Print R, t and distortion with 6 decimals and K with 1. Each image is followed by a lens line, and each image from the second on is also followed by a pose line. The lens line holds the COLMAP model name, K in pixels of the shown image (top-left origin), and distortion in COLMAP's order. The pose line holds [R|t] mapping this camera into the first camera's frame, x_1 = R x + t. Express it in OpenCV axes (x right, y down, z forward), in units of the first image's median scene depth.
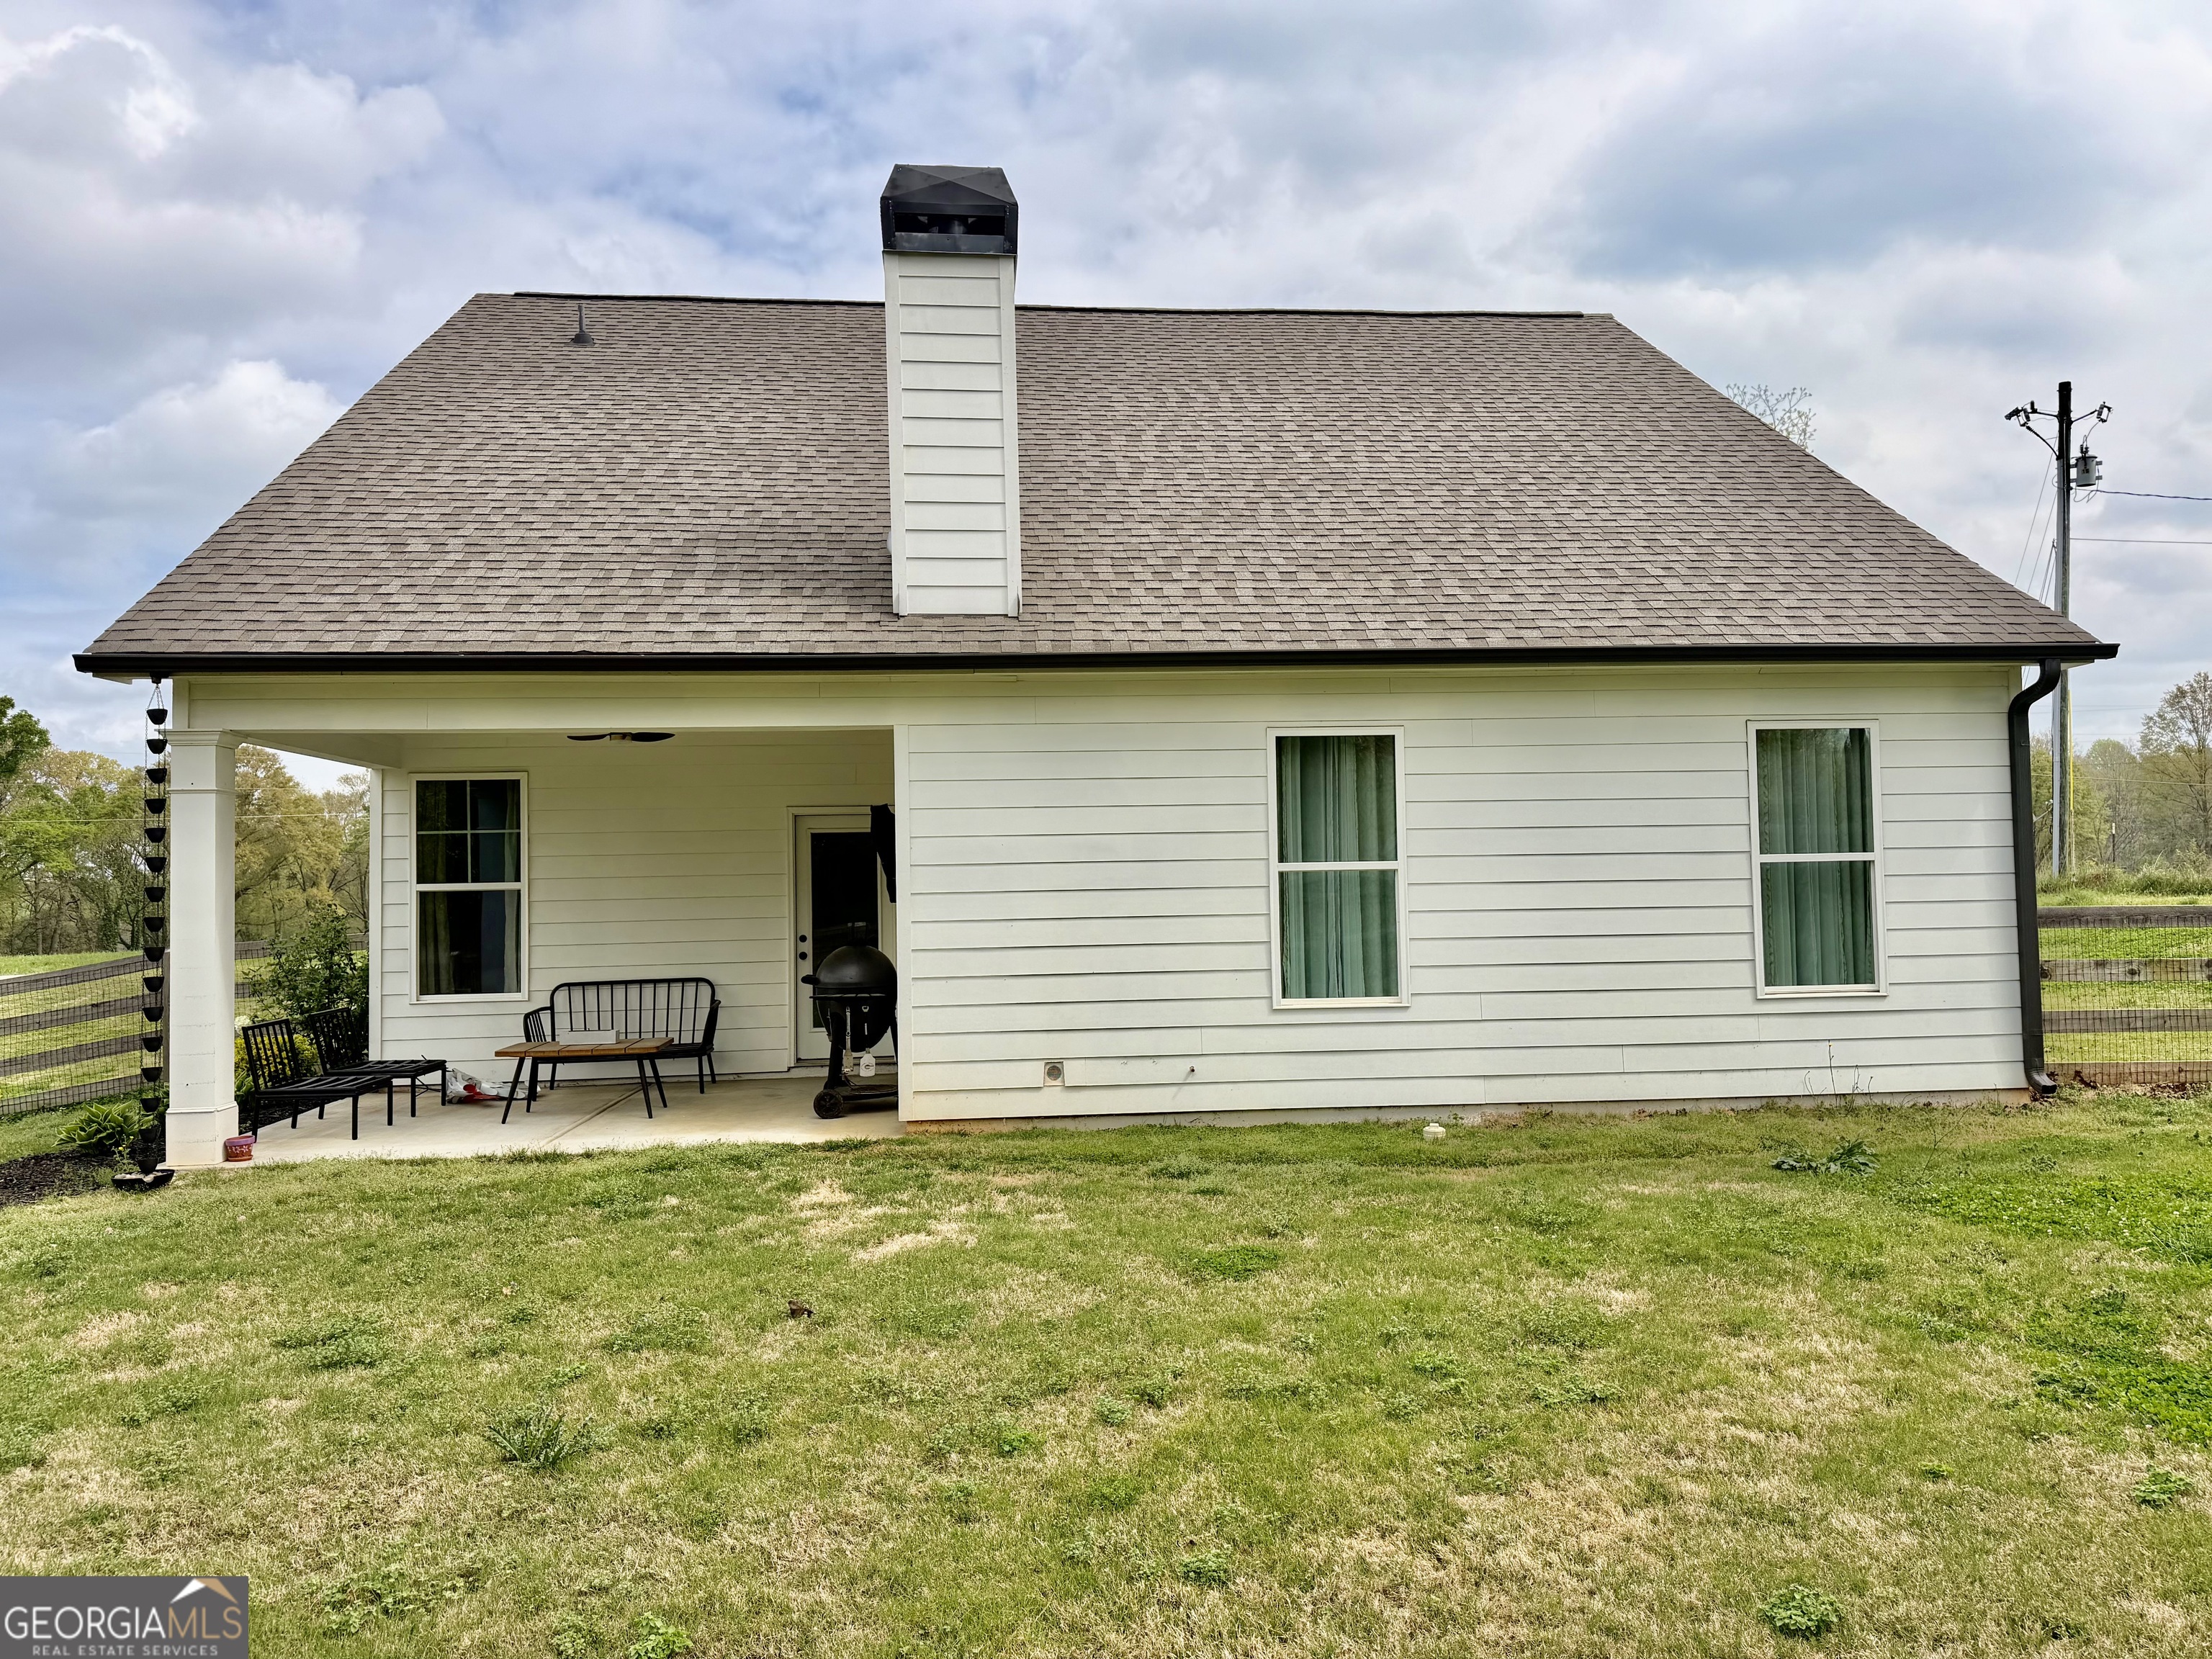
lens RADIAL K [[1564.0, 0, 1107.8], [0, 1564.0, 809.8], [0, 0, 1]] dist [0.054745, -0.055470]
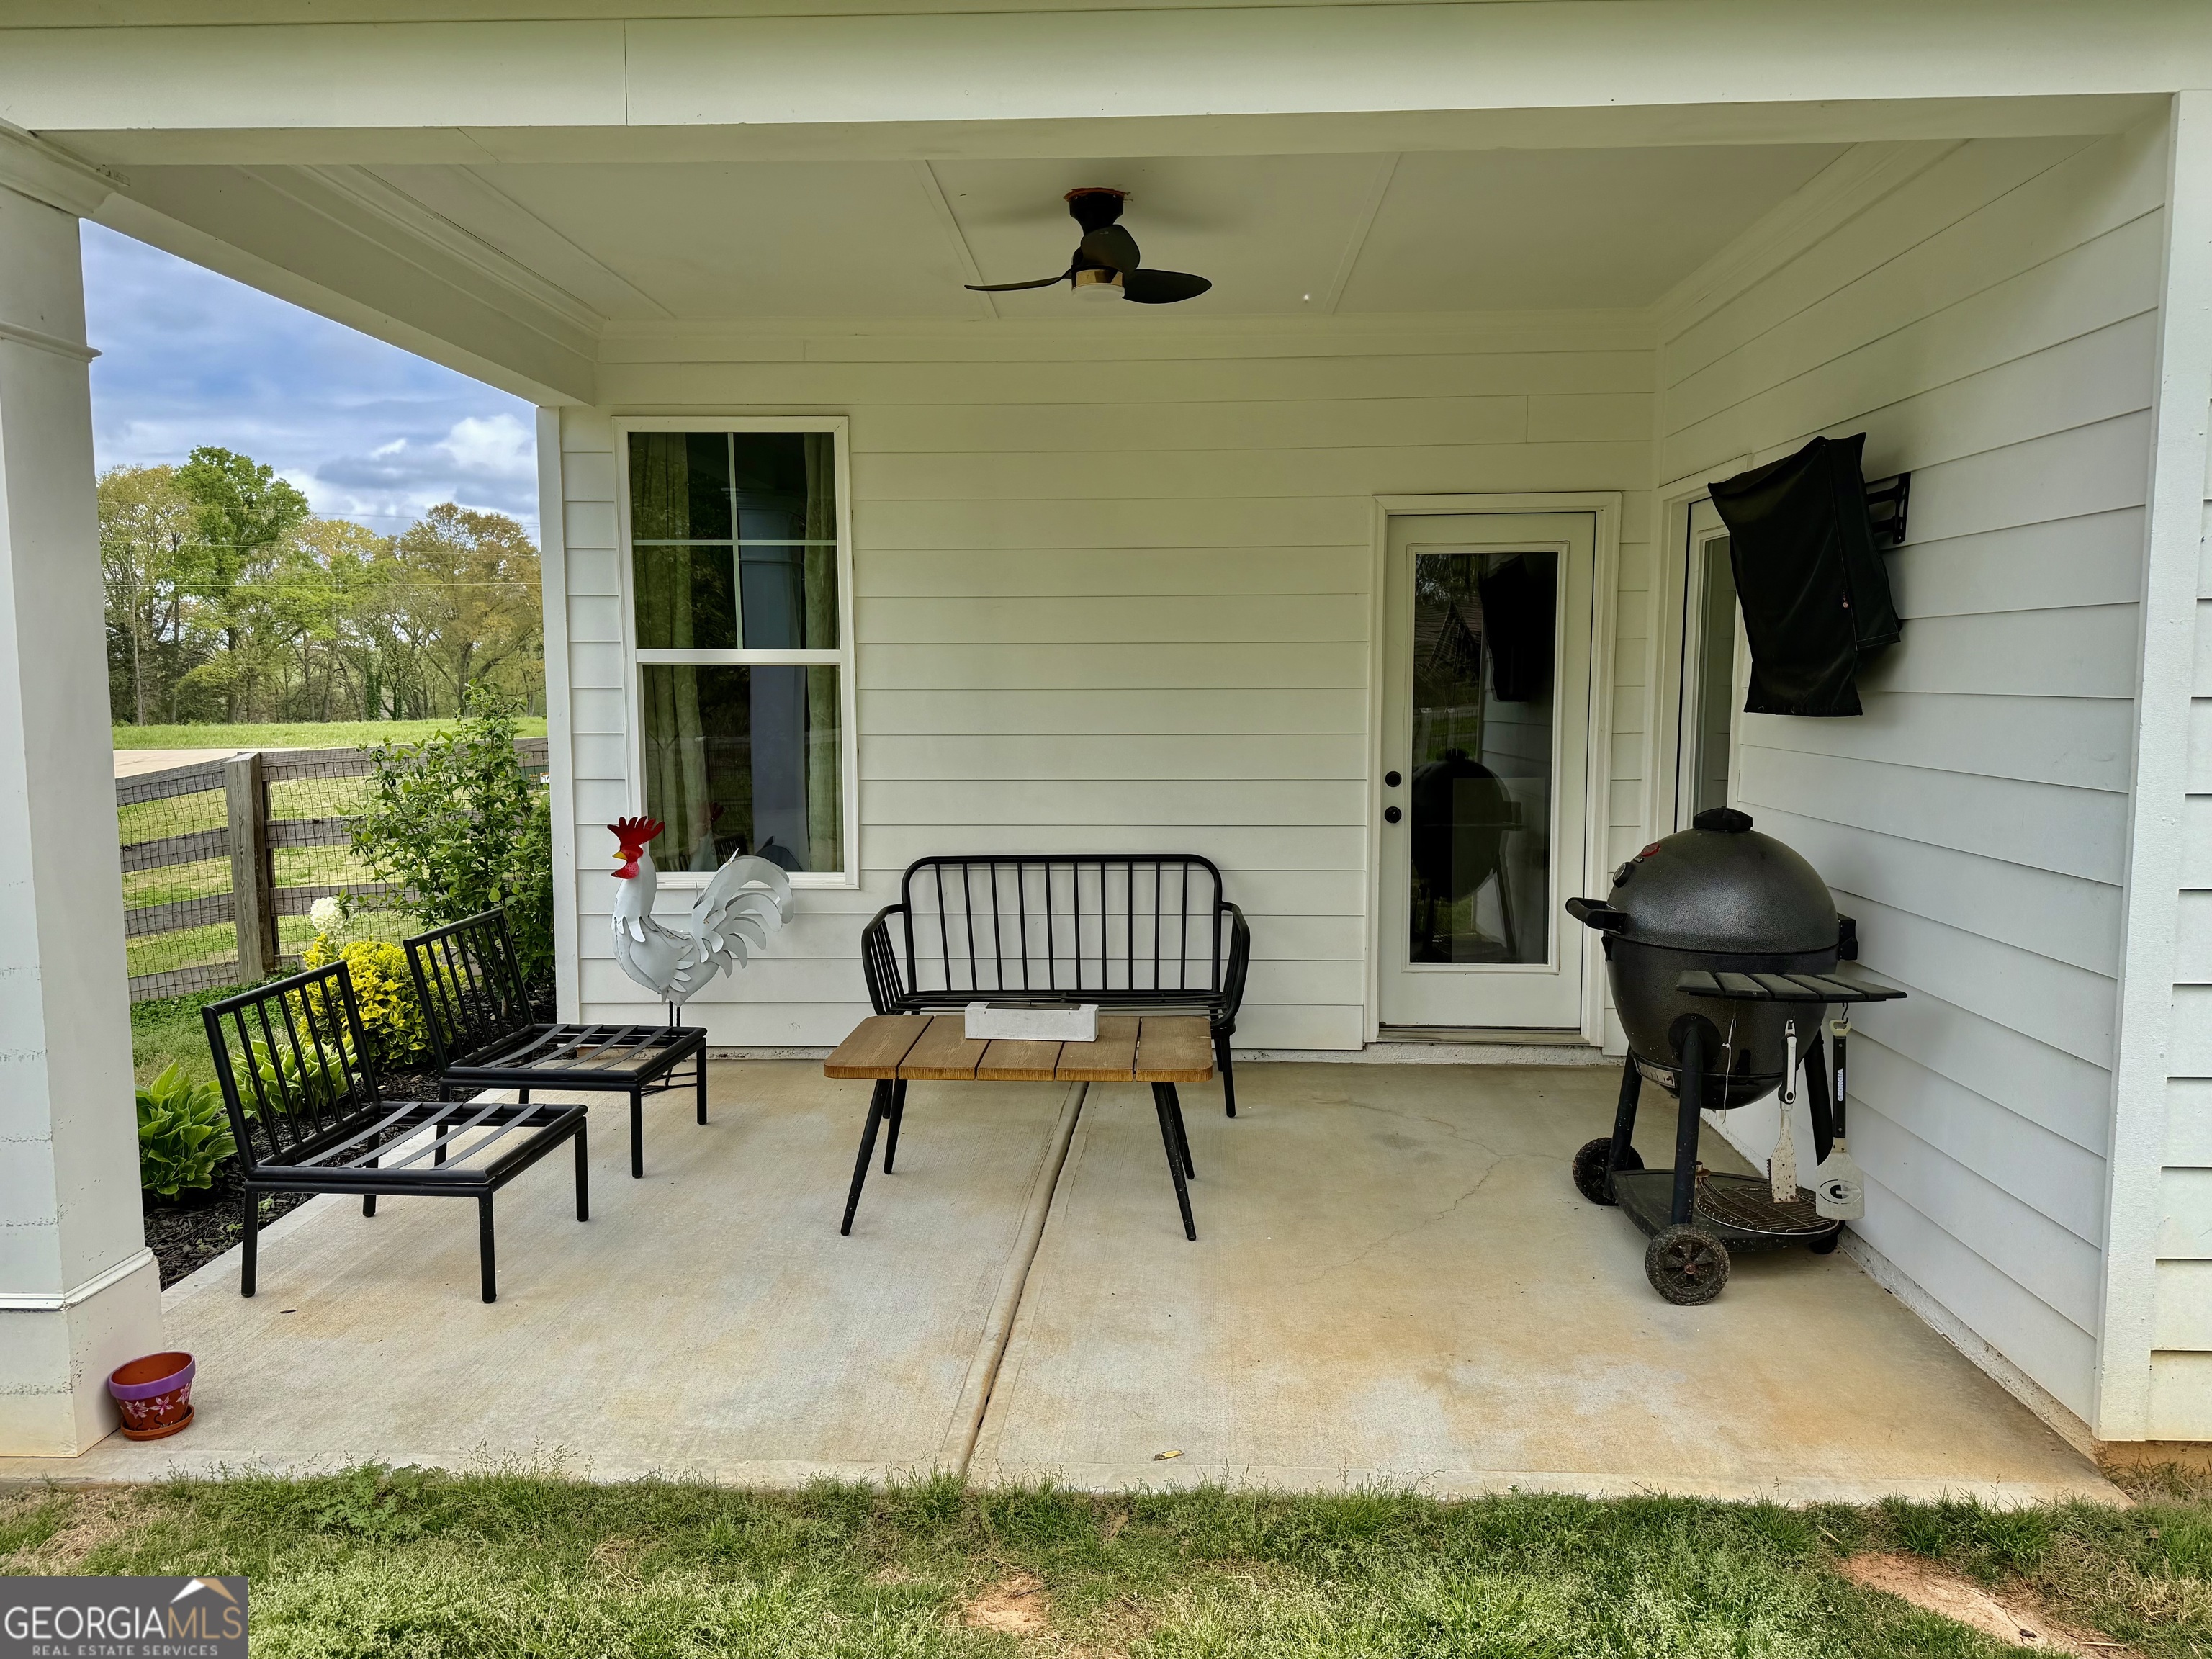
lens RADIAL K [[1564.0, 0, 1126.3], [0, 1564.0, 828.4], [0, 0, 1]] dist [0.054745, -0.055470]
pose [[0.991988, 0.032465, -0.122090, -0.213624], [-0.014257, 0.989012, 0.147149, 0.026800], [0.125525, -0.144229, 0.981551, 0.503617]]
